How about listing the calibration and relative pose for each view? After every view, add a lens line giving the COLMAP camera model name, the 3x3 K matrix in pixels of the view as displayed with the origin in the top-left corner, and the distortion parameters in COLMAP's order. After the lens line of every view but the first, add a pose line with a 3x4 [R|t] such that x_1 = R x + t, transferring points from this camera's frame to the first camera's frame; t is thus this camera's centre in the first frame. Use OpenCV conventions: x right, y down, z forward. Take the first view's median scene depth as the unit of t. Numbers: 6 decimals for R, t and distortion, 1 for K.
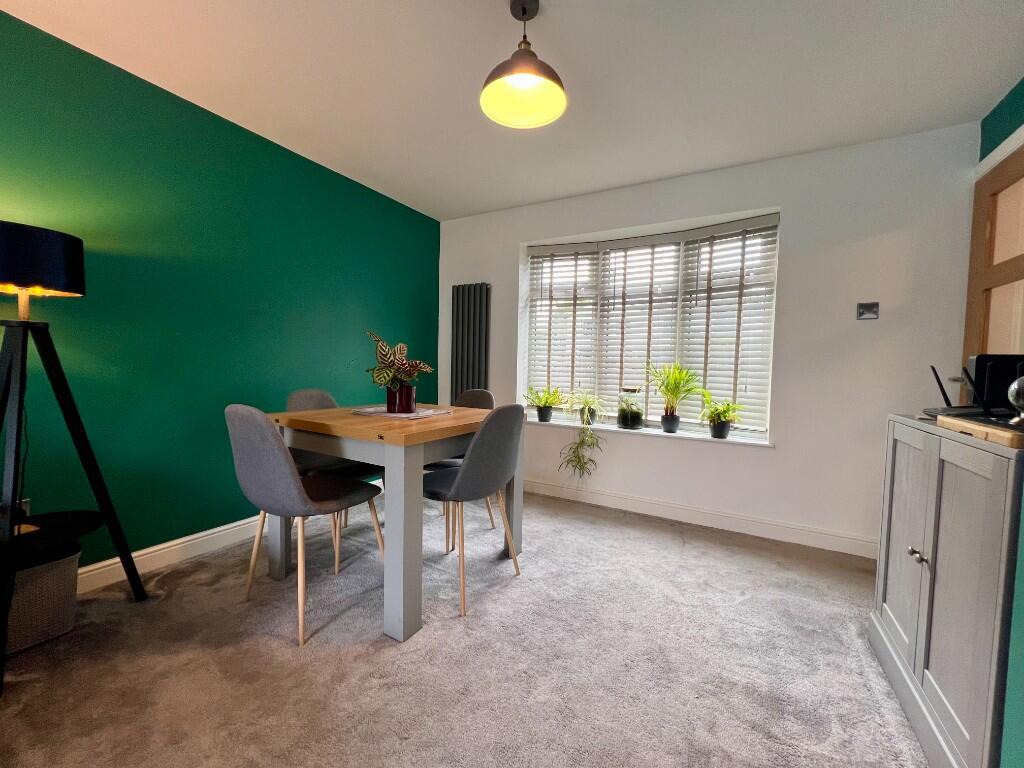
lens RADIAL K [[410.5, 0, 510.3], [0, 410.5, 383.0], [0, 0, 1]] dist [-0.006482, 0.001072]
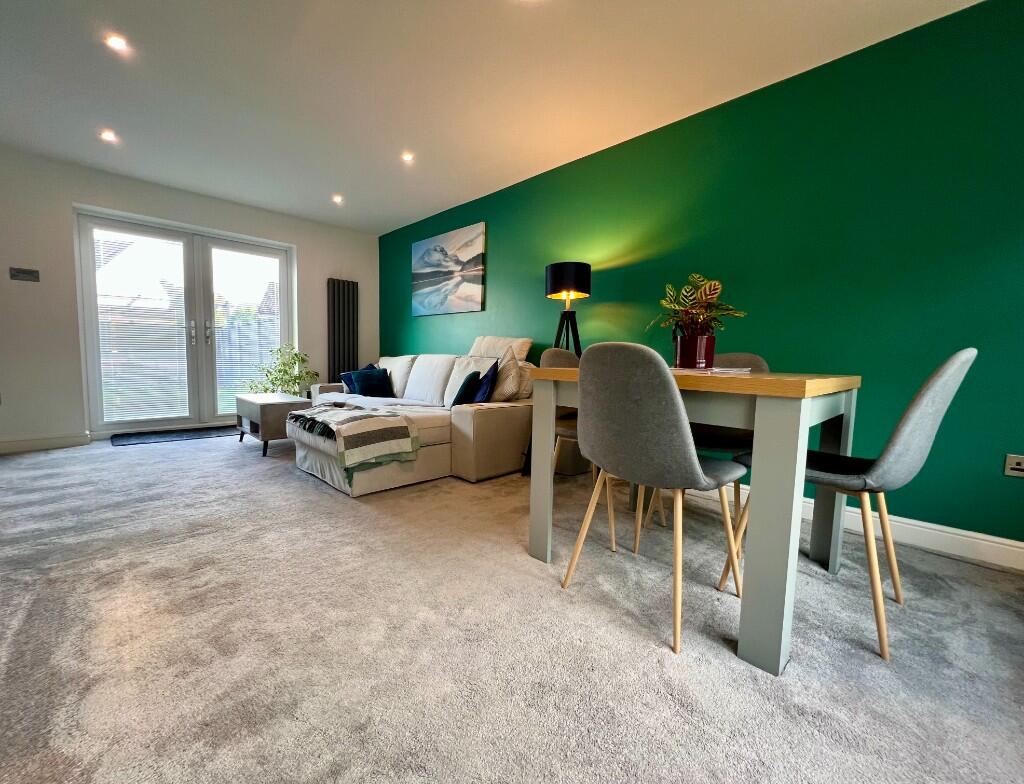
lens RADIAL K [[420.4, 0, 501.6], [0, 420.4, 391.7], [0, 0, 1]] dist [0.002573, 0.000114]
pose [[-0.280922, 0.043124, -0.958761, 0.418457], [-0.070397, 0.995373, 0.065397, 0.059132], [0.957145, 0.085866, -0.276587, 0.598083]]
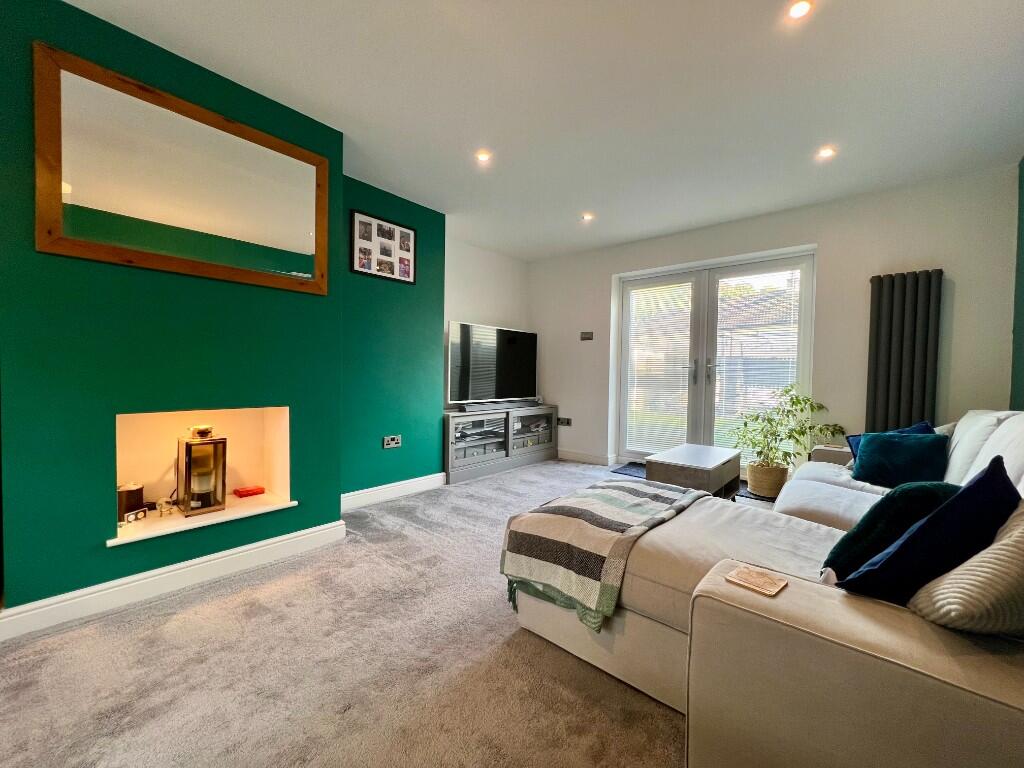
lens RADIAL K [[410.5, 0, 514.5], [0, 410.5, 386.9], [0, 0, 1]] dist [-0.006482, 0.001072]
pose [[-0.979937, -0.051395, 0.192566, -0.324852], [-0.036258, 0.996028, 0.081325, -0.011826], [-0.195981, 0.072712, -0.977908, 0.611344]]
